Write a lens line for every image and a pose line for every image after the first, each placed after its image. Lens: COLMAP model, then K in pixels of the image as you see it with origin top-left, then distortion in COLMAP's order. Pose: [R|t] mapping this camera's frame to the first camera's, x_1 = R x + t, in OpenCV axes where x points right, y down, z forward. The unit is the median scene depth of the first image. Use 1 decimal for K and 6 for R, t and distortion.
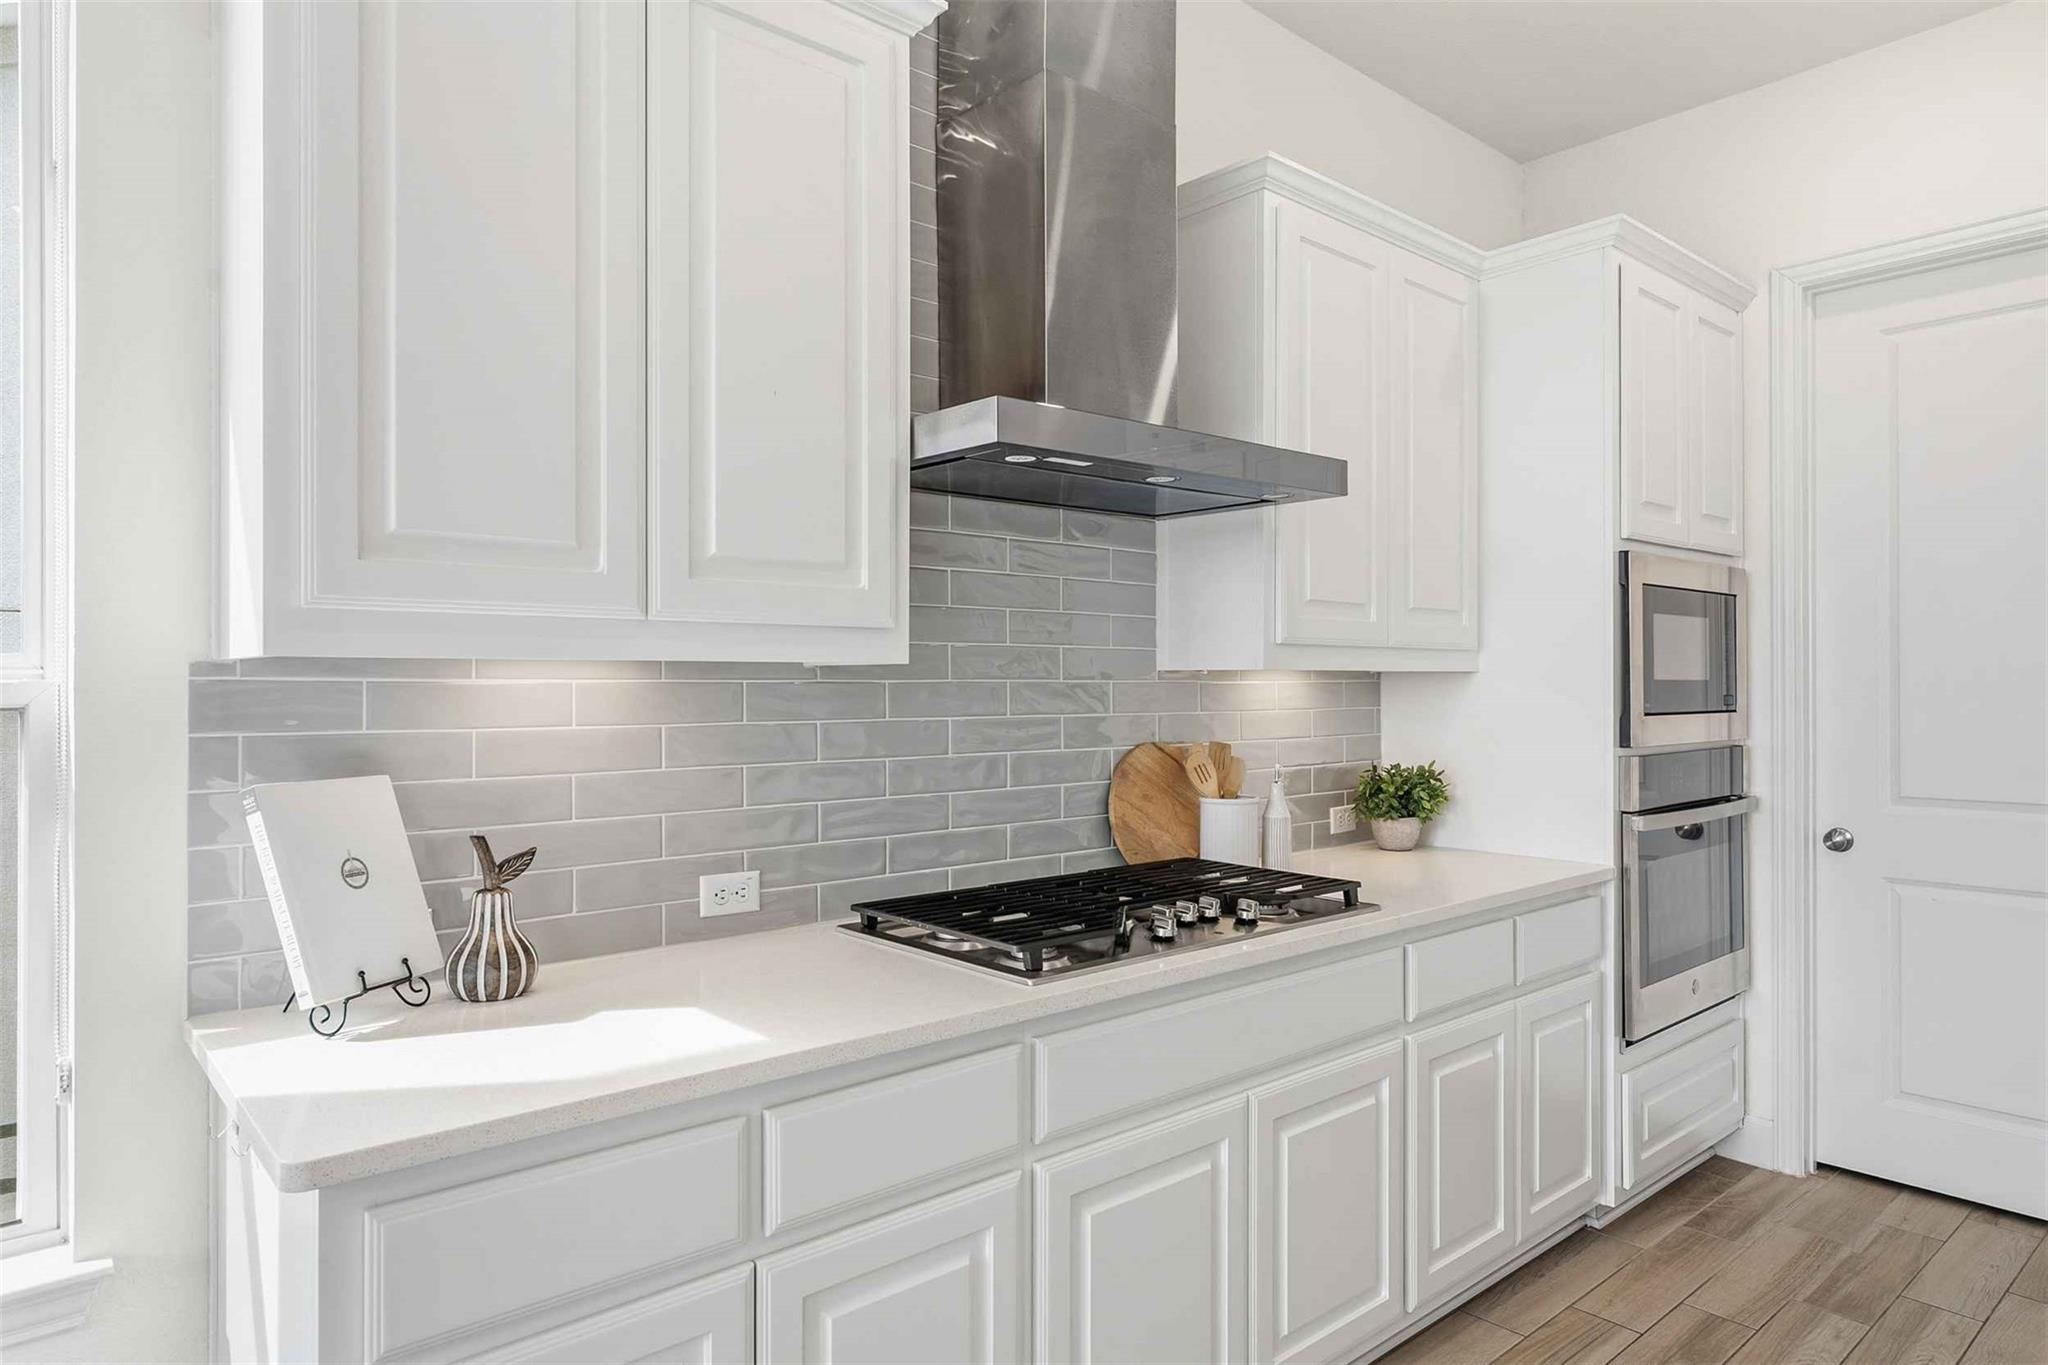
lens RADIAL K [[1230.7, 0, 1026.4], [0, 1230.7, 681.6], [0, 0, 1]] dist [-0.006214, -0.000734]
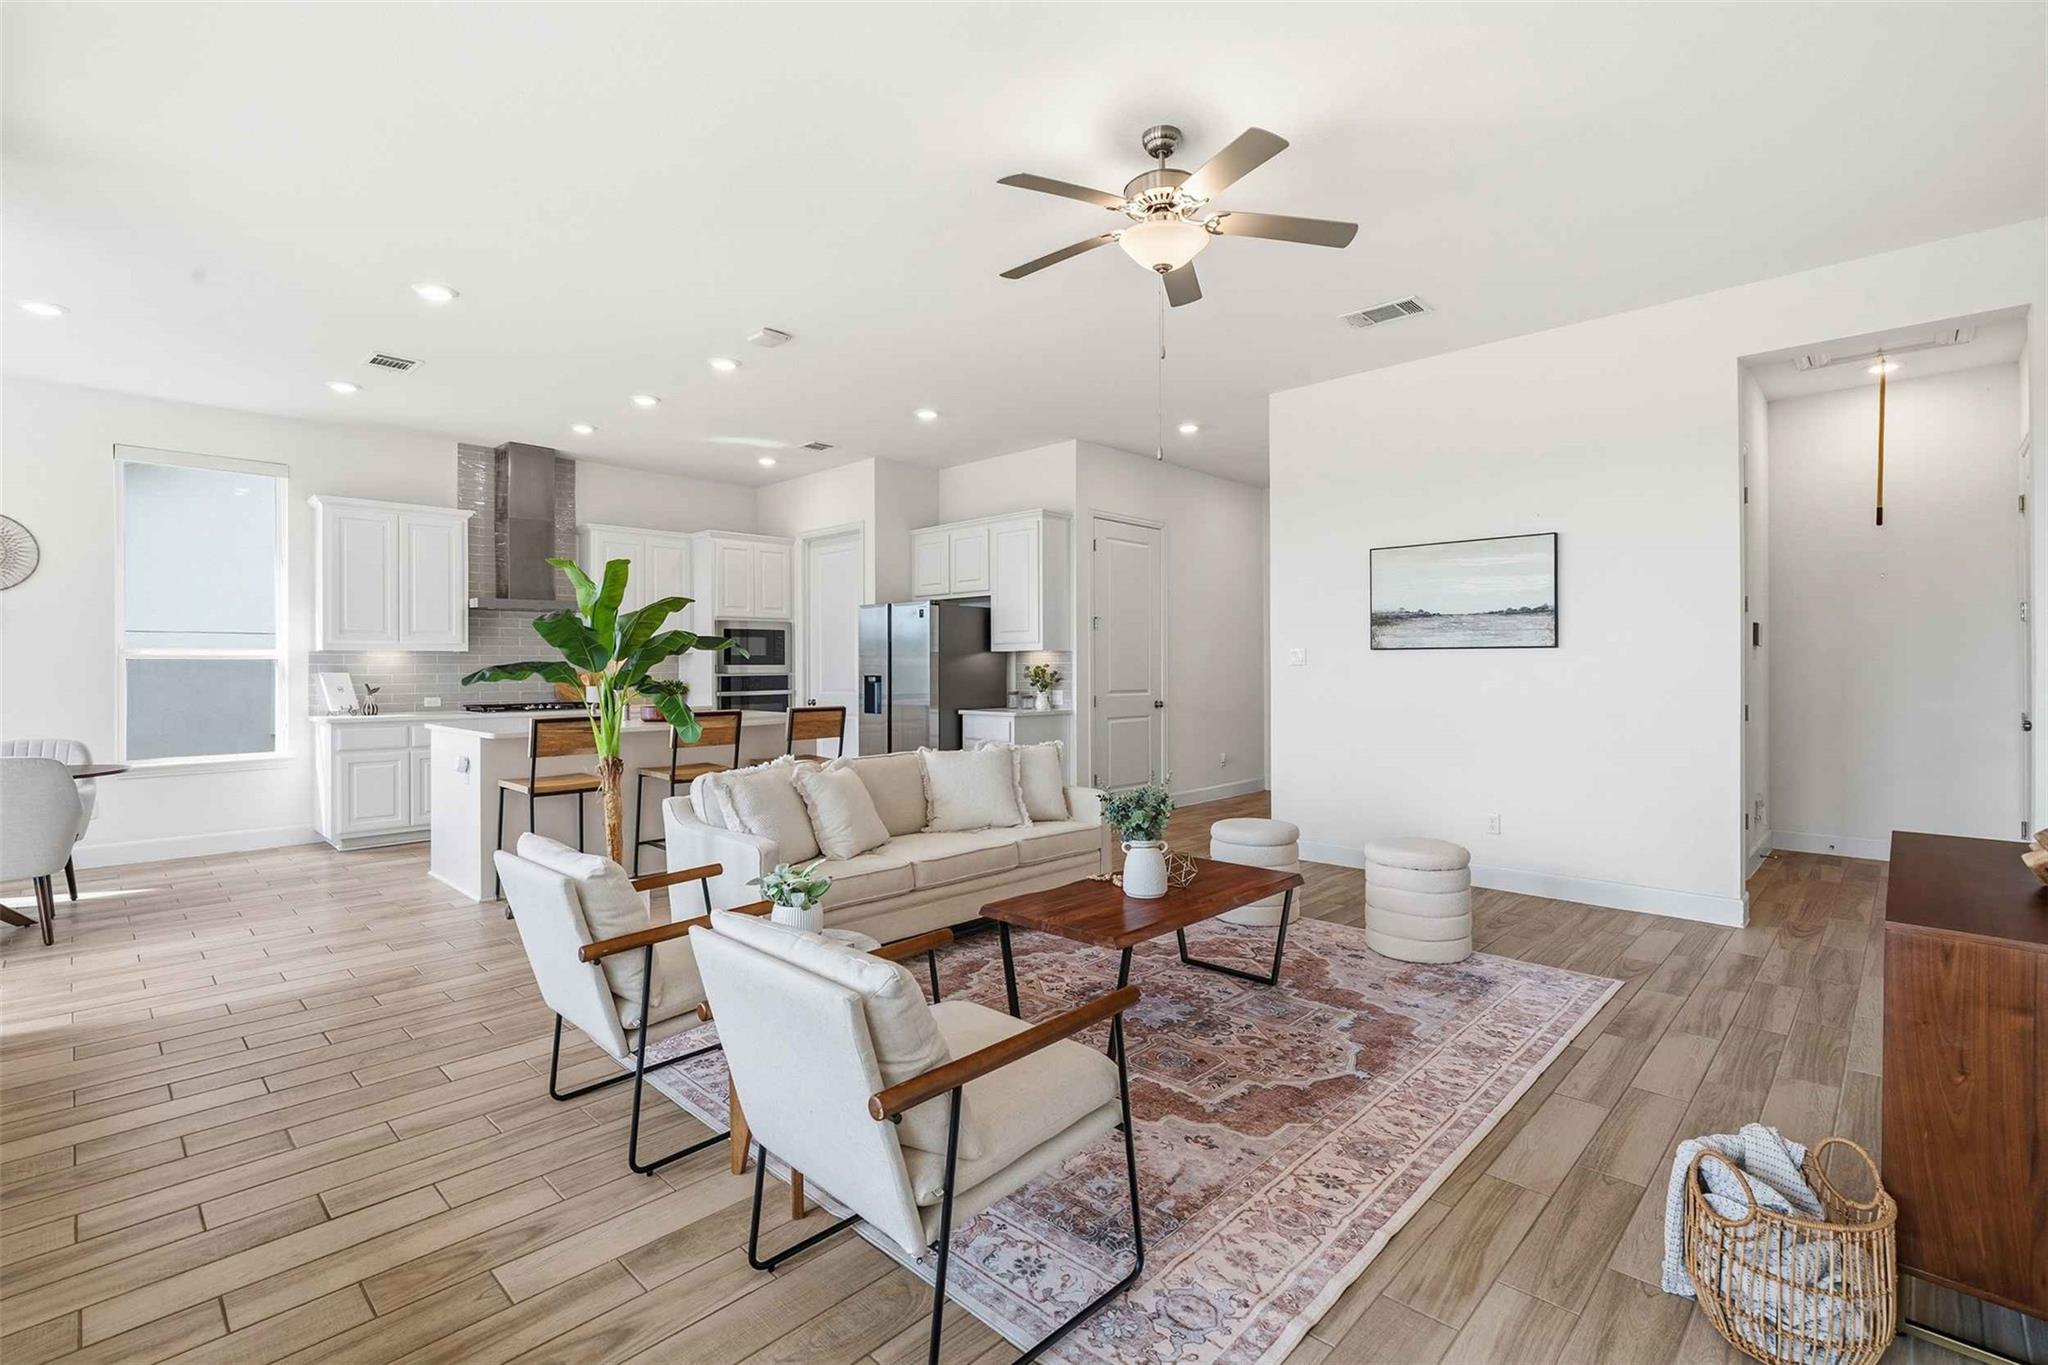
lens RADIAL K [[925.8, 0, 1011.1], [0, 925.8, 672.0], [0, 0, 1]] dist [0.000747, 0.000253]
pose [[0.996683, 0.000179, 0.081385, 1.936820], [-0.000995, 0.999950, 0.009990, 0.029859], [-0.081379, -0.010037, 0.996633, -3.105318]]
